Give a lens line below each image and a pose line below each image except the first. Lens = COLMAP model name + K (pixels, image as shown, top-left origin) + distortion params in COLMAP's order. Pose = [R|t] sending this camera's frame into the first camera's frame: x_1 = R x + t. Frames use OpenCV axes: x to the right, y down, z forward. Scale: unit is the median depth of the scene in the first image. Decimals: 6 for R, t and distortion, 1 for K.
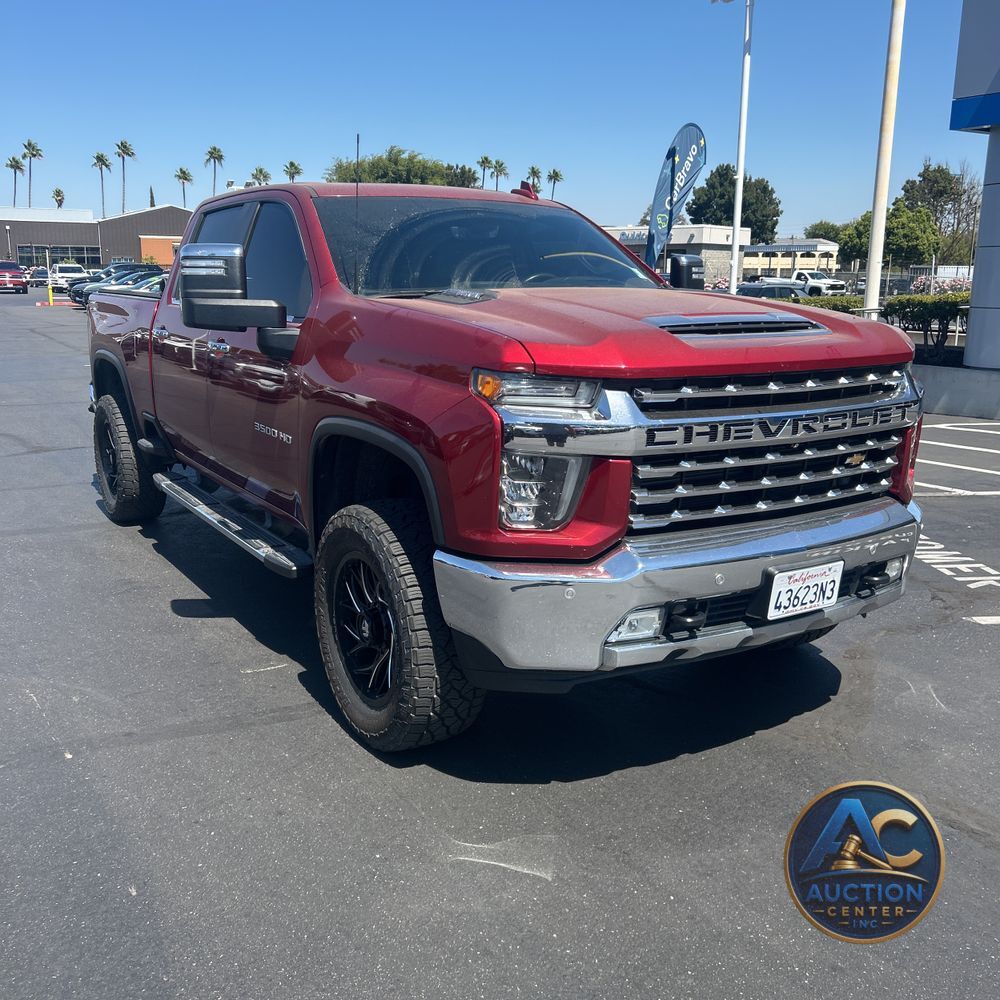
lens RADIAL K [[1021.0, 0, 491.8], [0, 1021.0, 497.7], [0, 0, 1]] dist [0.017866, 0.000000]
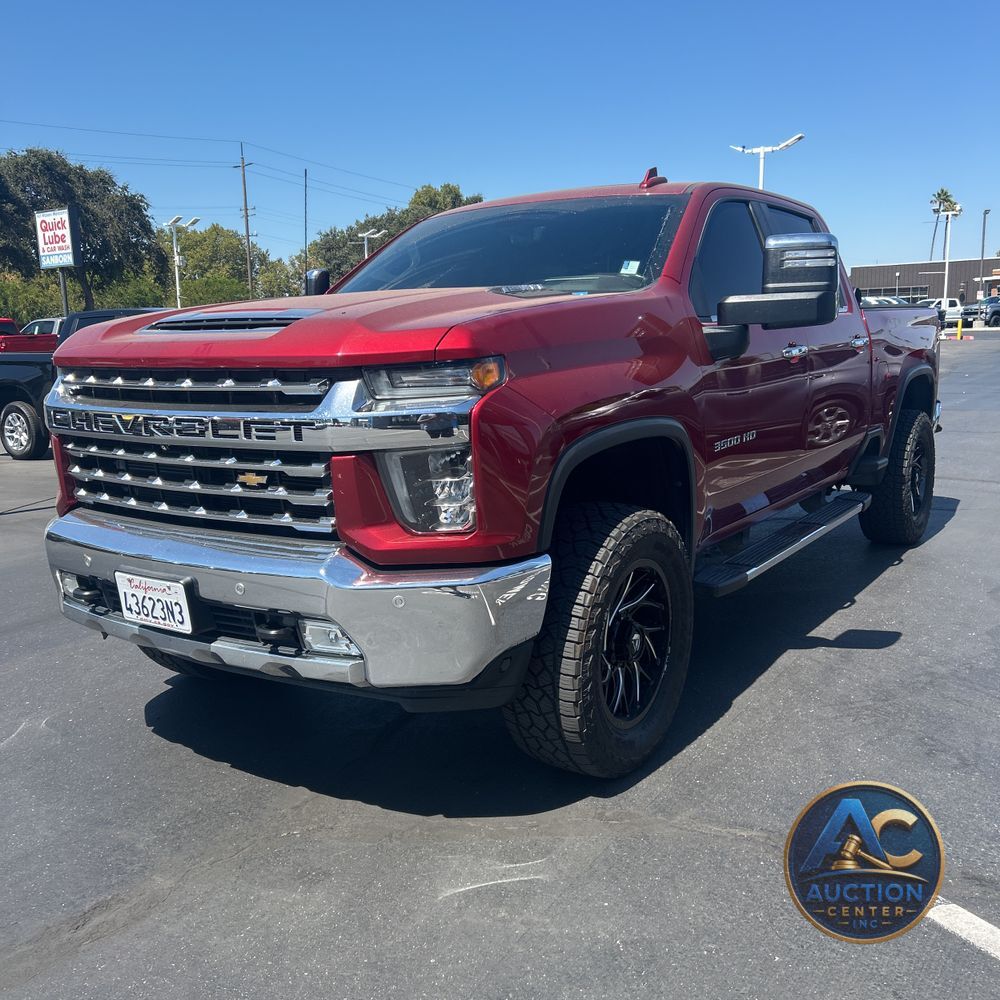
lens RADIAL K [[1021.0, 0, 496.6], [0, 1021.0, 500.4], [0, 0, 1]] dist [0.017866, 0.000000]
pose [[0.403980, 0.138333, -0.904248, 1.211244], [-0.164220, 0.983408, 0.077077, -0.119214], [0.899907, 0.117358, 0.419994, 0.842098]]
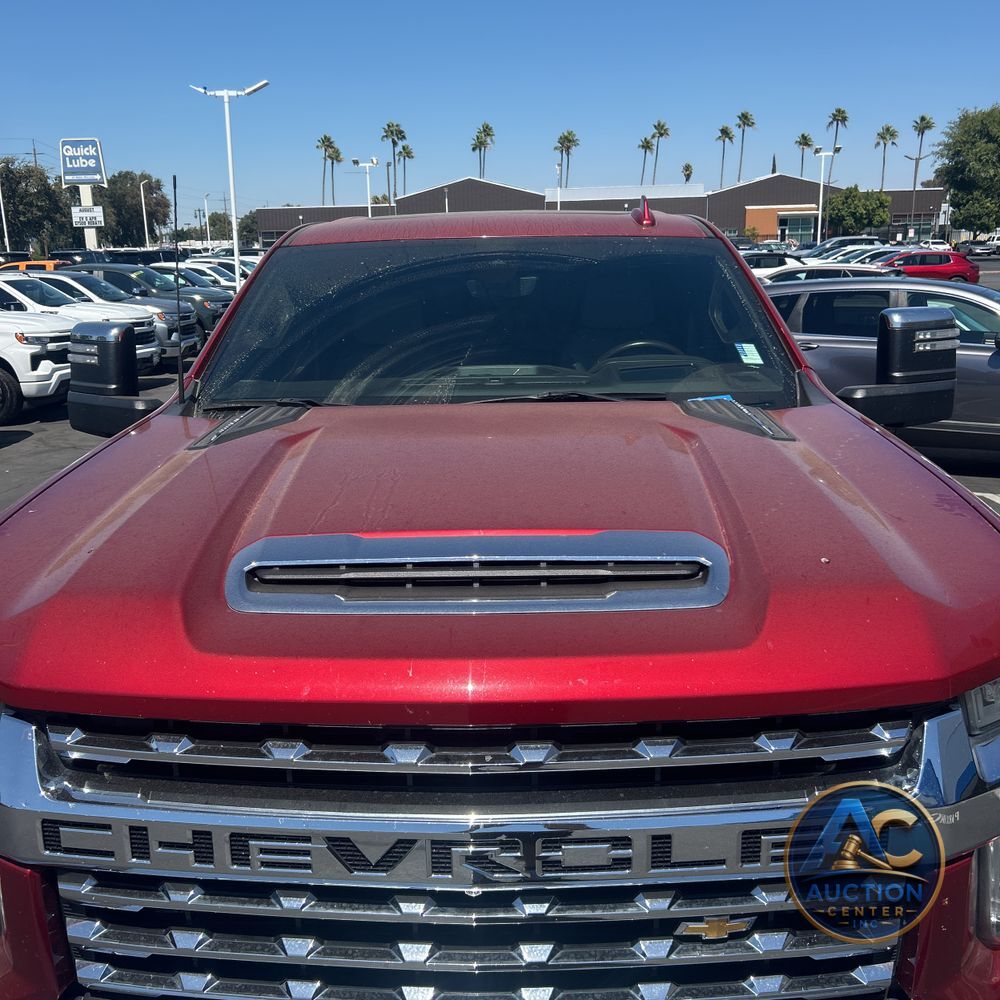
lens RADIAL K [[1021.0, 0, 497.8], [0, 1021.0, 483.1], [0, 0, 1]] dist [0.017866, 0.000000]
pose [[0.833843, 0.101314, -0.542625, 0.493249], [-0.090591, 0.994801, 0.046530, -0.227734], [0.544518, 0.010358, 0.838685, 0.616790]]
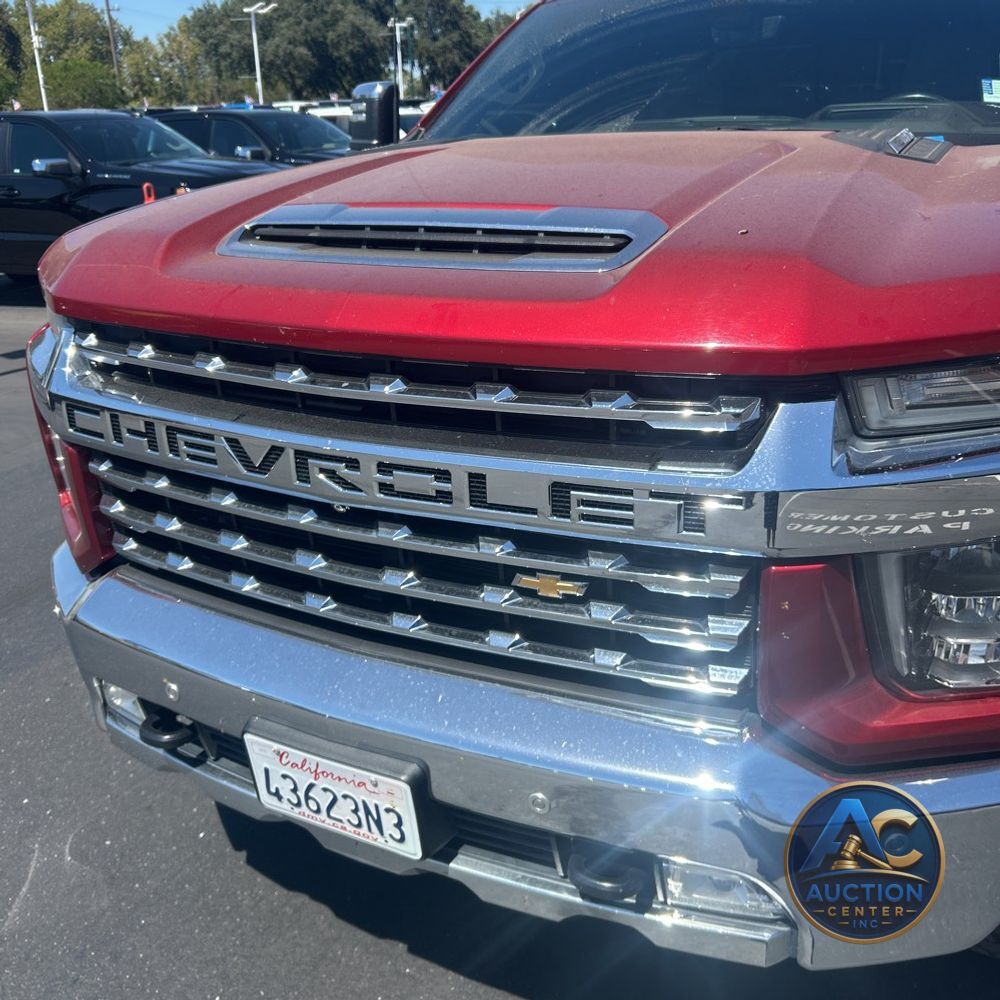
lens RADIAL K [[1021.0, 0, 506.0], [0, 1021.0, 494.8], [0, 0, 1]] dist [0.017866, 0.000000]
pose [[0.504928, 0.283798, -0.815173, 0.679396], [-0.144450, 0.958868, 0.244351, -0.172895], [0.850989, -0.005628, 0.525154, 0.779639]]
